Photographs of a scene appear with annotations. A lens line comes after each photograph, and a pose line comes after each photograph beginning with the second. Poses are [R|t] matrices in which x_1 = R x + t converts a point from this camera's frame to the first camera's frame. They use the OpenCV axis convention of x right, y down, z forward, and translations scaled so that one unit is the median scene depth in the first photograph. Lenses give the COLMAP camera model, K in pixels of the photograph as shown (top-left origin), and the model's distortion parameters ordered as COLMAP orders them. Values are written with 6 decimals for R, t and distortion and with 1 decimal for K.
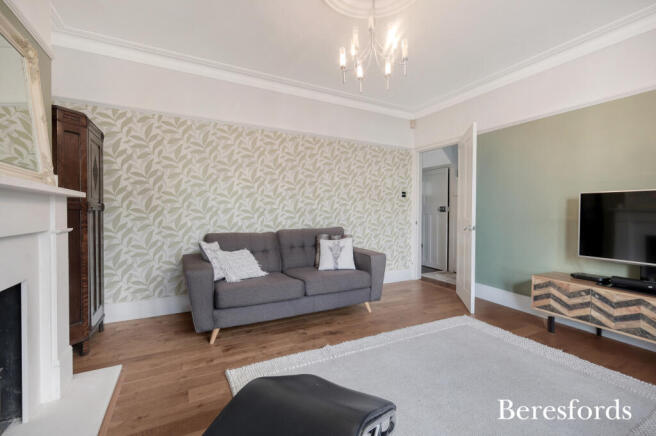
lens RADIAL K [[284.9, 0, 326.1], [0, 284.9, 217.3], [0, 0, 1]] dist [-0.000658, -0.000024]
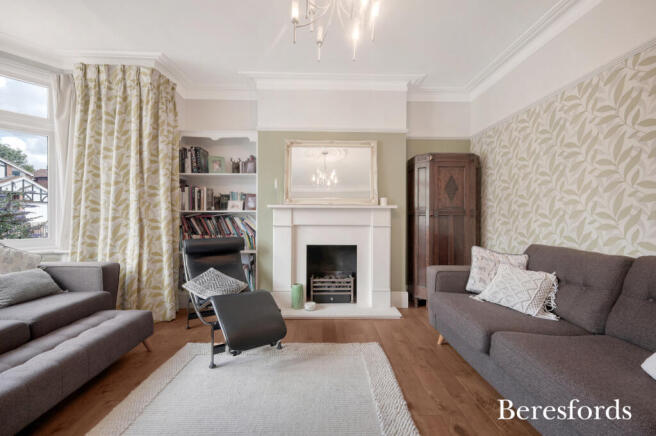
lens RADIAL K [[284.9, 0, 326.3], [0, 284.9, 216.1], [0, 0, 1]] dist [-0.000658, -0.000024]
pose [[-0.448730, -0.007853, -0.893633, 0.517529], [-0.019947, 0.999800, 0.001231, -0.009850], [0.893445, 0.018377, -0.448797, 0.802368]]
